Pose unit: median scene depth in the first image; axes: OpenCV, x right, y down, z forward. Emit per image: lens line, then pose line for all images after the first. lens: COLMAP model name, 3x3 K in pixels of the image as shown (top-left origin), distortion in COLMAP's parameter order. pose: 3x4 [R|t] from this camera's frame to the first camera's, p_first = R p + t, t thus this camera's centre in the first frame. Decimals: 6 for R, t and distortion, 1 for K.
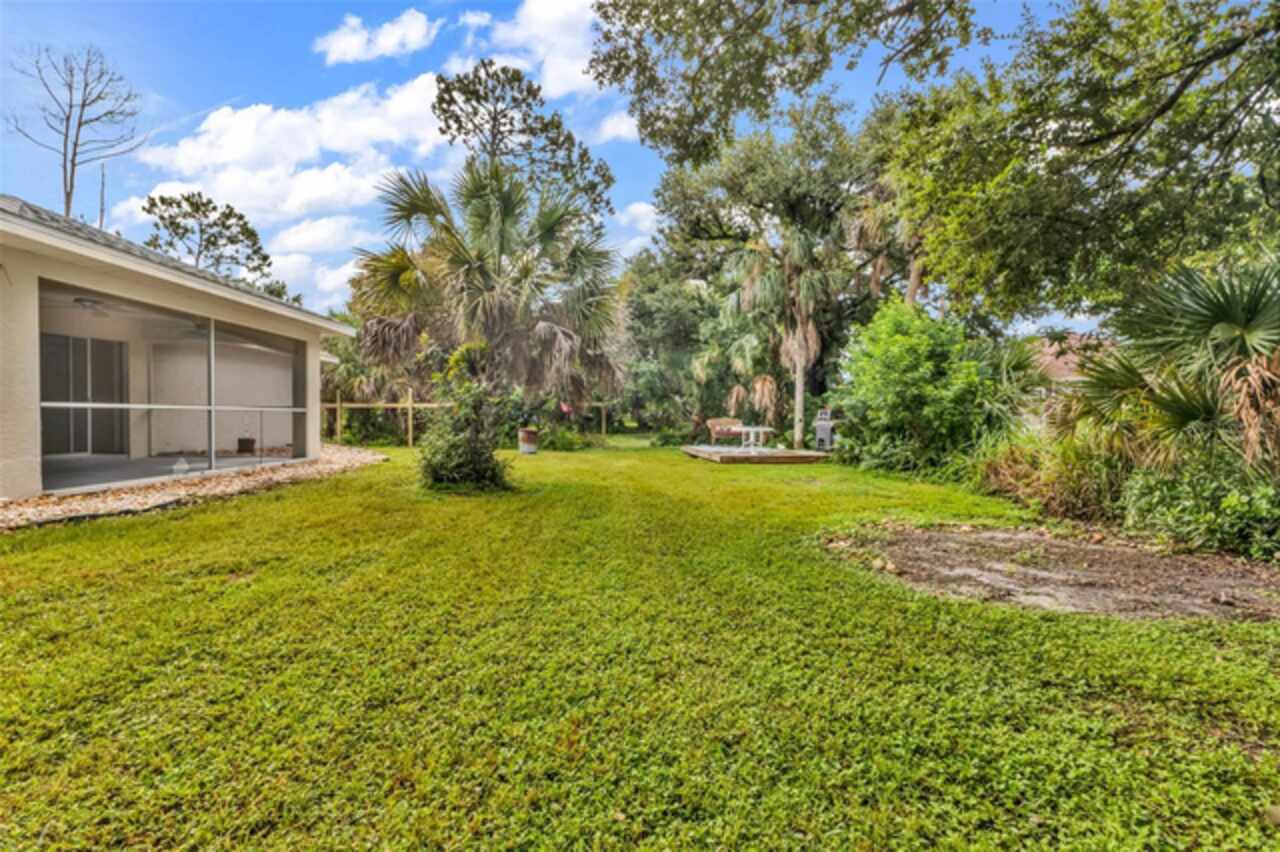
lens RADIAL K [[564.7, 0, 634.8], [0, 564.7, 421.5], [0, 0, 1]] dist [0.002519, 0.000032]
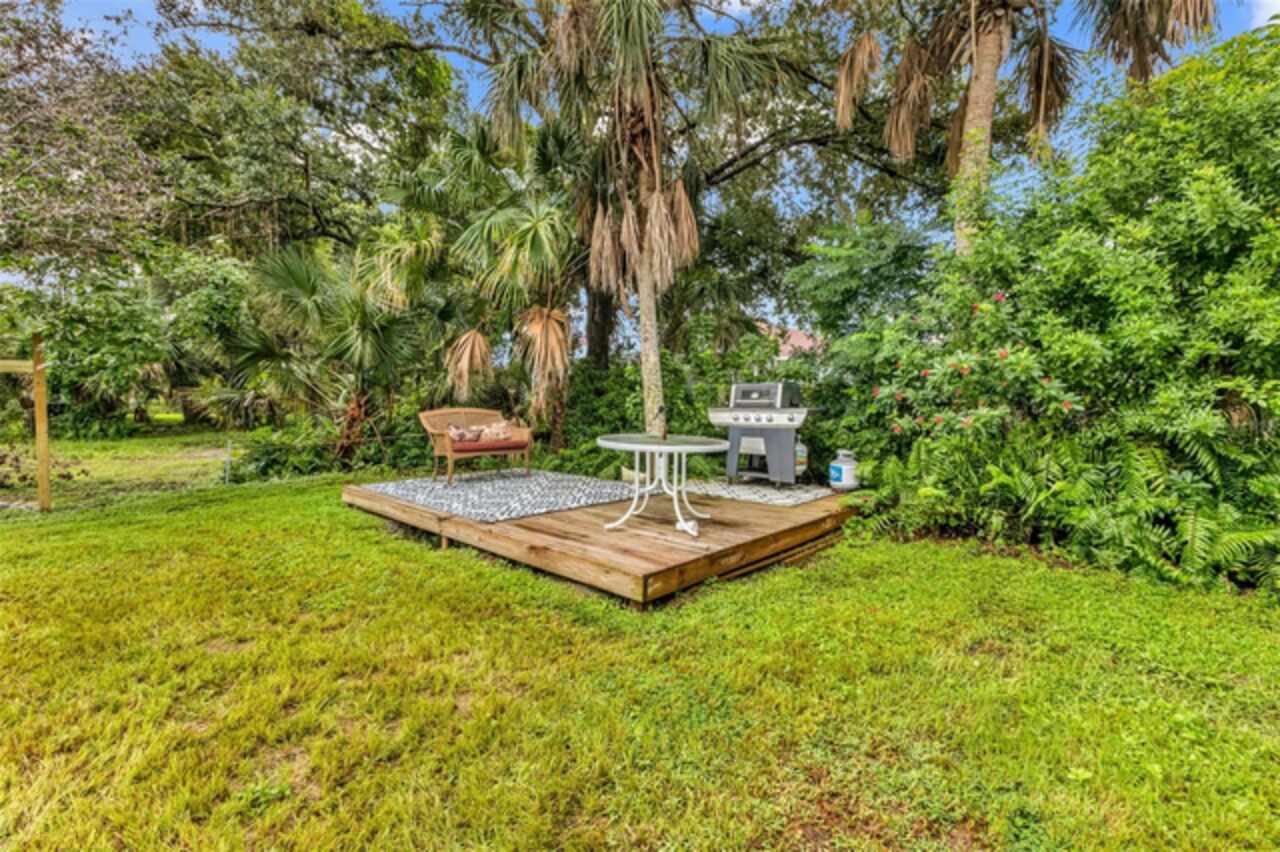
lens RADIAL K [[564.7, 0, 634.8], [0, 564.7, 421.5], [0, 0, 1]] dist [0.002519, 0.000032]
pose [[0.781406, -0.015971, 0.623818, 0.006791], [0.002129, 0.999735, 0.022929, -0.003163], [-0.624019, -0.016588, 0.781233, 0.521362]]
